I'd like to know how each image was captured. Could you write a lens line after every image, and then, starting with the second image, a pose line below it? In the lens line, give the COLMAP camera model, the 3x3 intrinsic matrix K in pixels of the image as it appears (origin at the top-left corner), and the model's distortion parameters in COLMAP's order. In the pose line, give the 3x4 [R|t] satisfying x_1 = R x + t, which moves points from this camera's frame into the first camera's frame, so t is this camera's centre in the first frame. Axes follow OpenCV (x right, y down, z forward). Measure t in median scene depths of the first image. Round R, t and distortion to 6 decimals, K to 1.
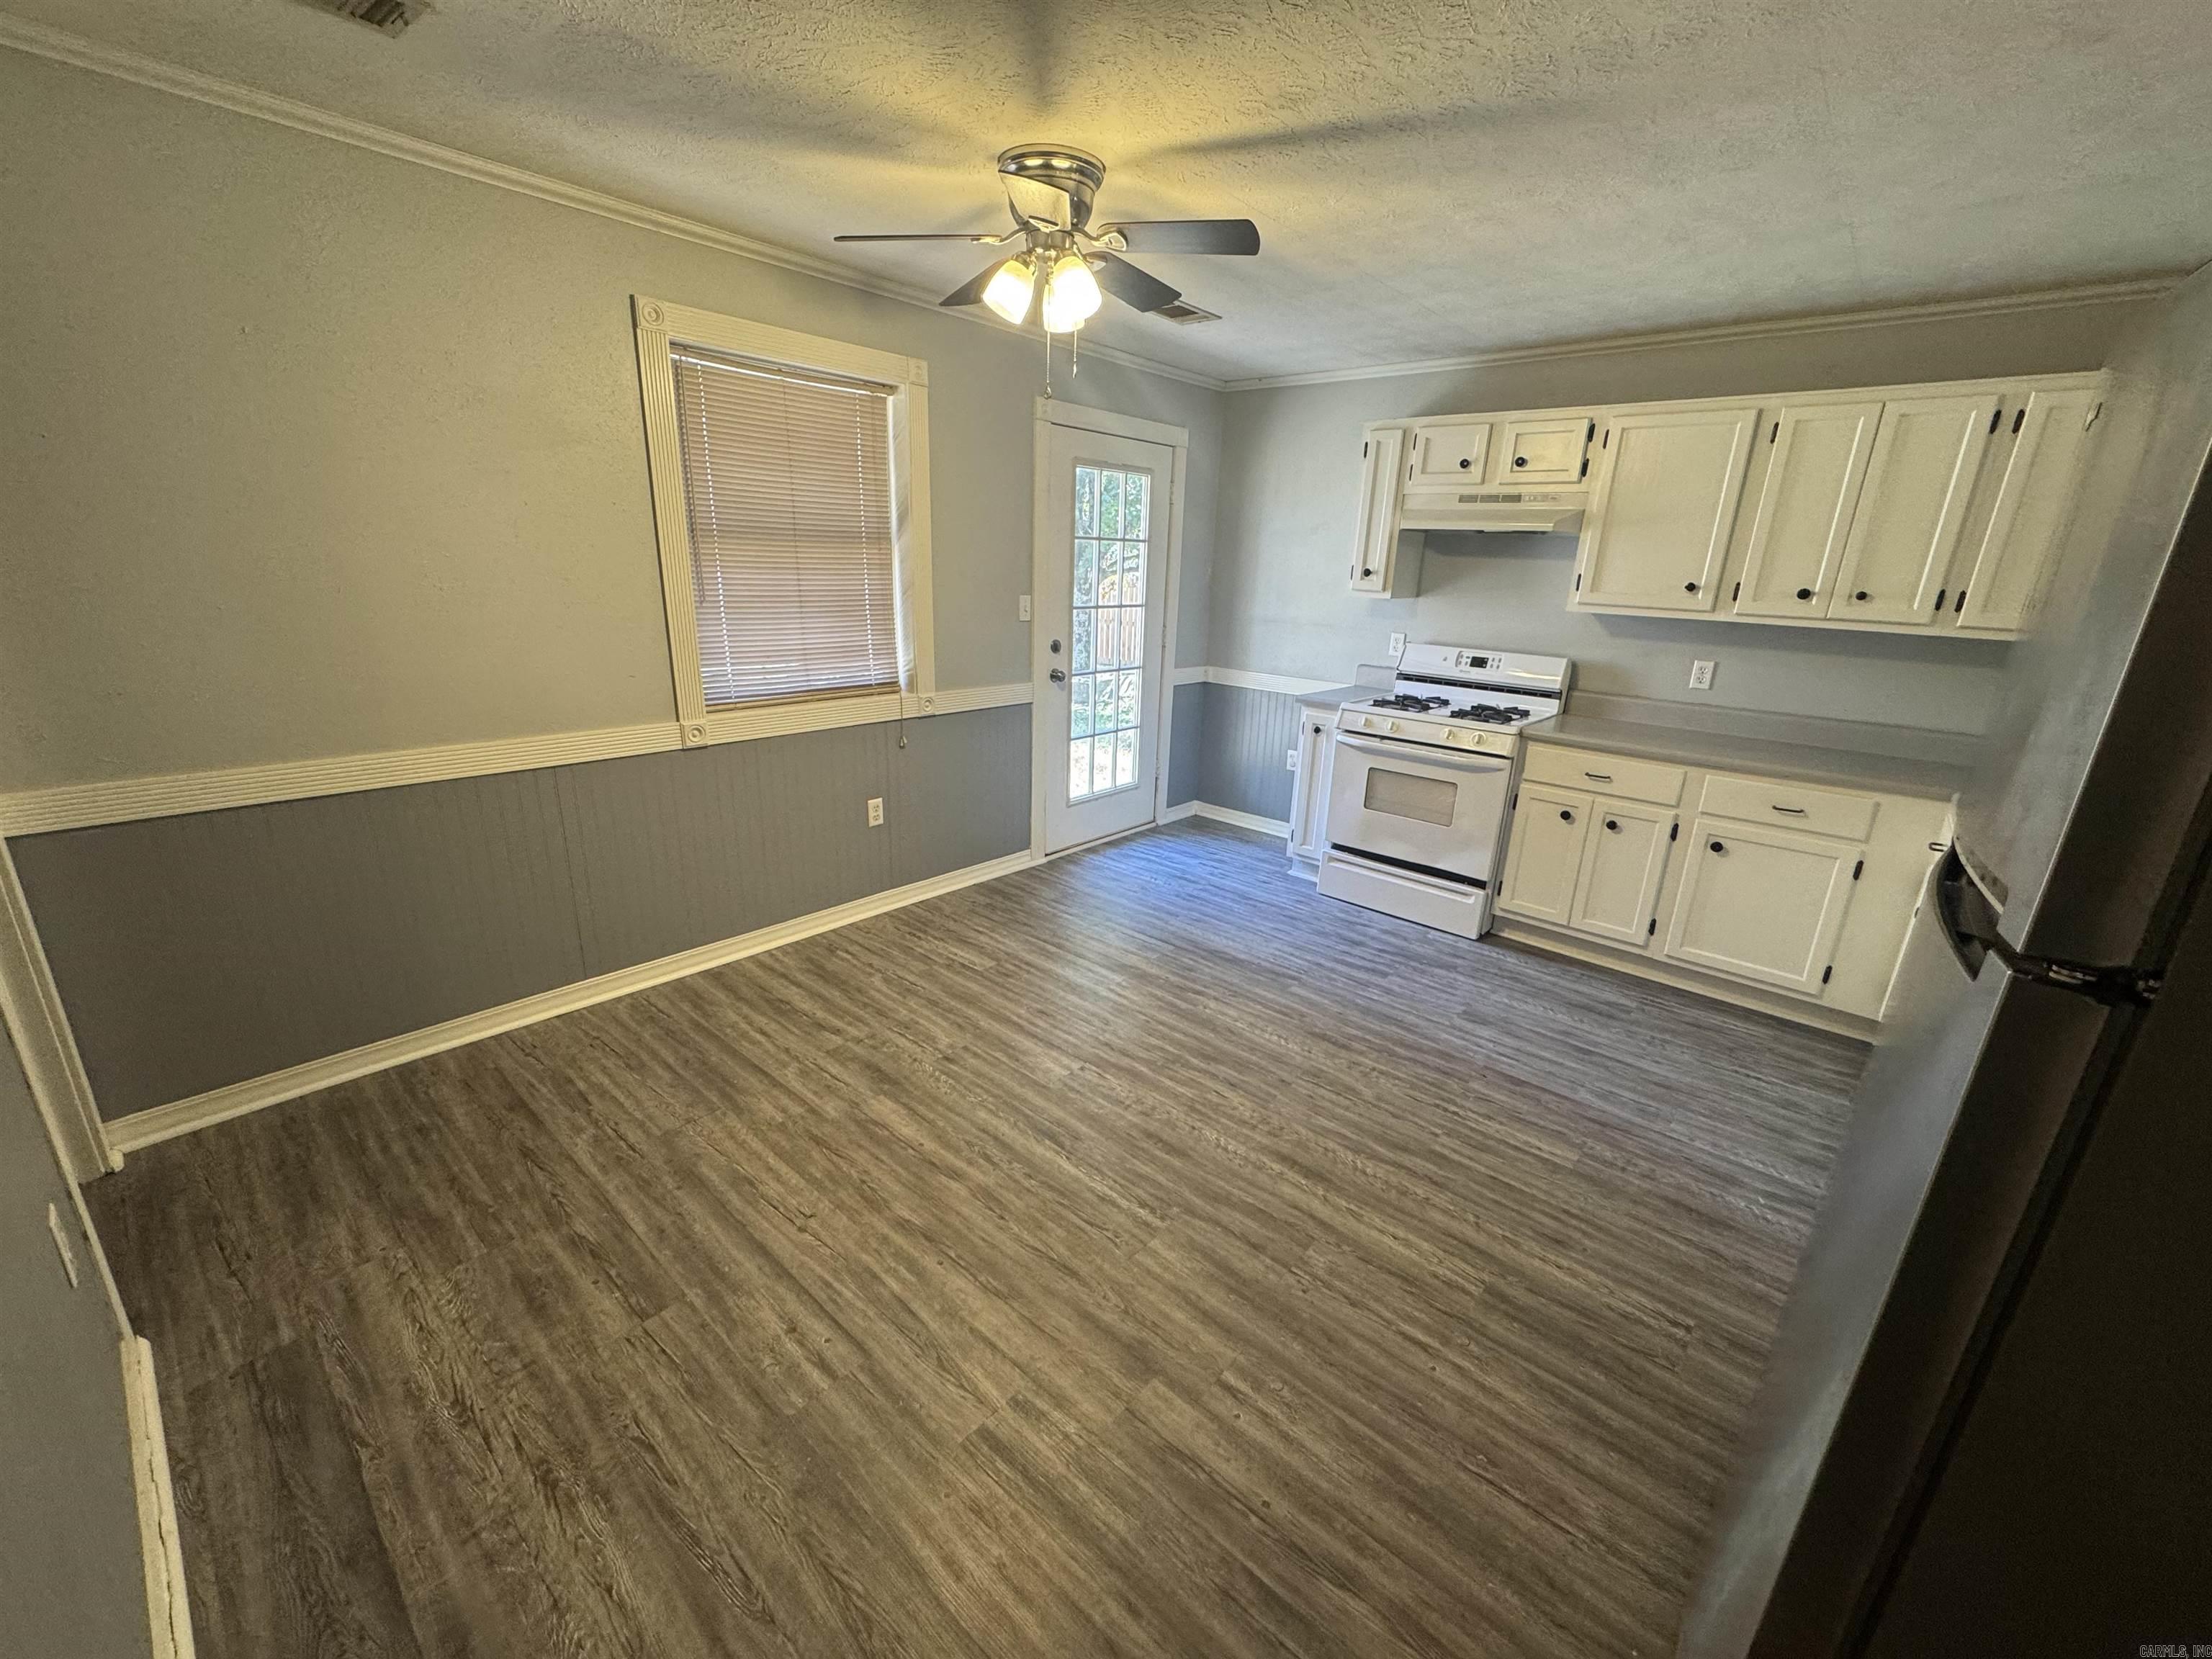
lens RADIAL K [[884.2, 0, 1108.0], [0, 884.2, 841.2], [0, 0, 1]] dist [-0.003526, -0.000109]
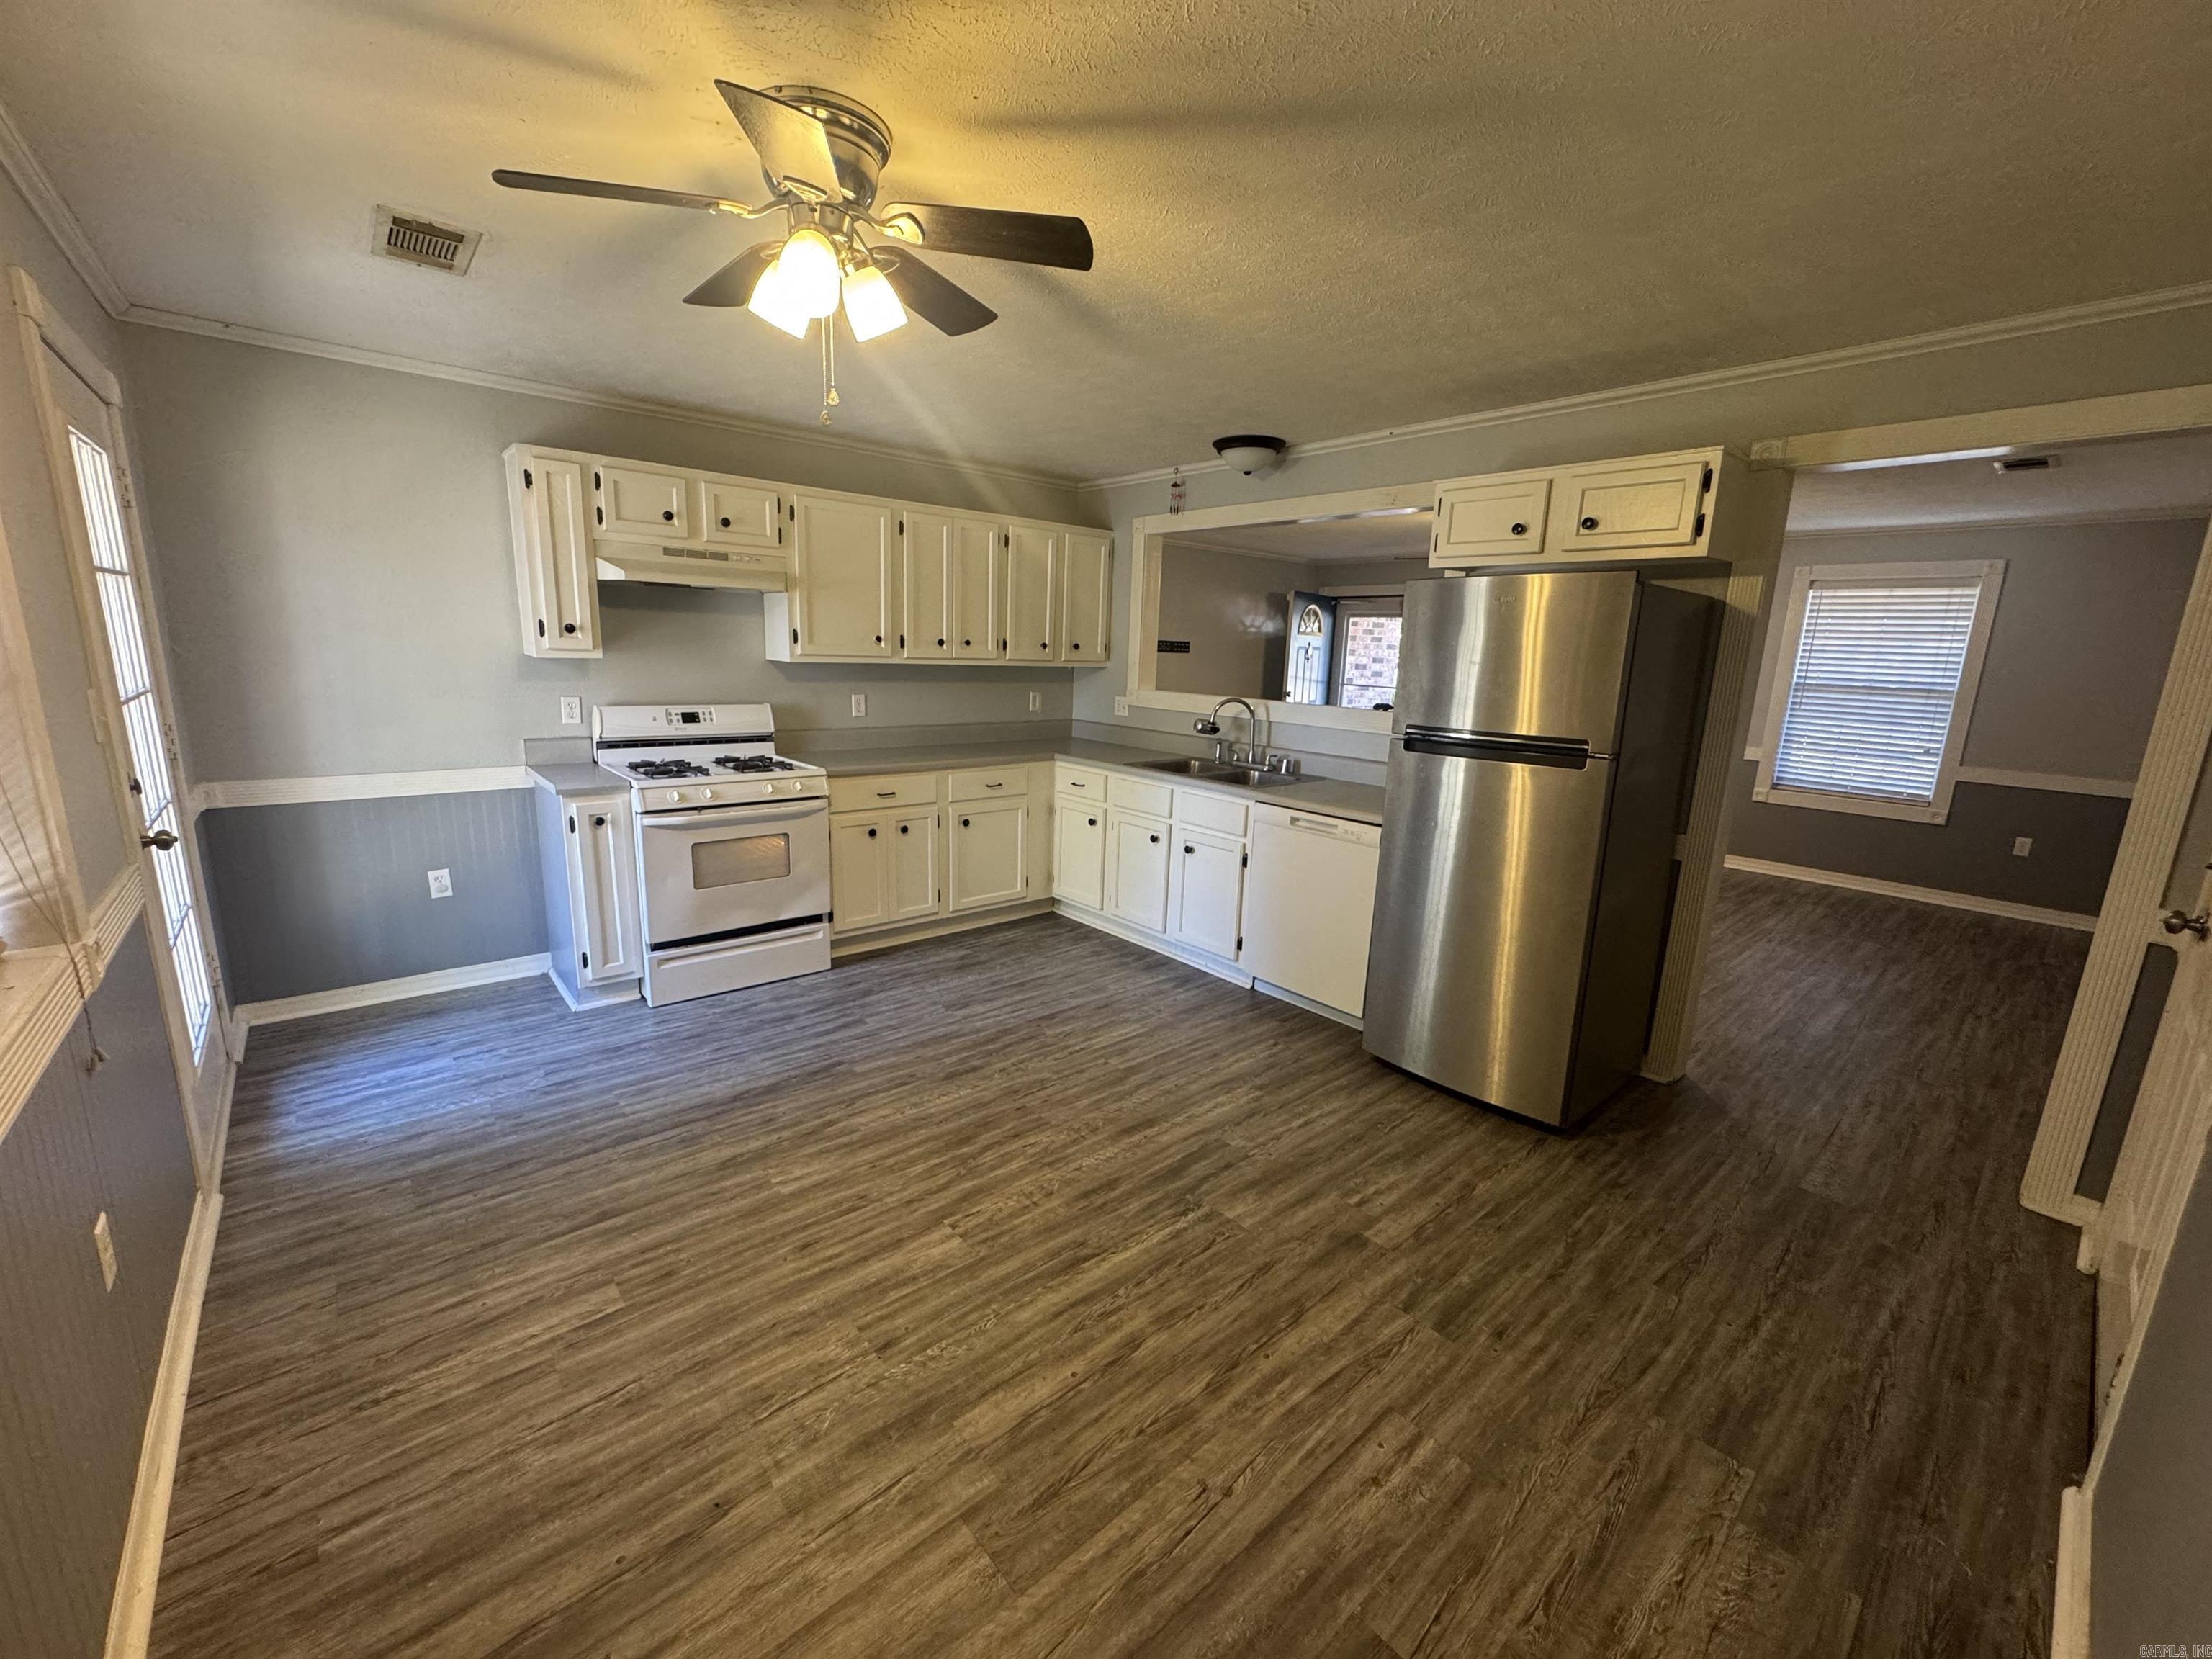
lens RADIAL K [[884.2, 0, 1107.3], [0, 884.2, 841.2], [0, 0, 1]] dist [-0.003526, -0.000109]
pose [[0.127424, -0.246751, 0.960665, -0.649043], [0.274115, 0.939598, 0.204981, -0.196639], [-0.953218, 0.237213, 0.187365, 0.546884]]
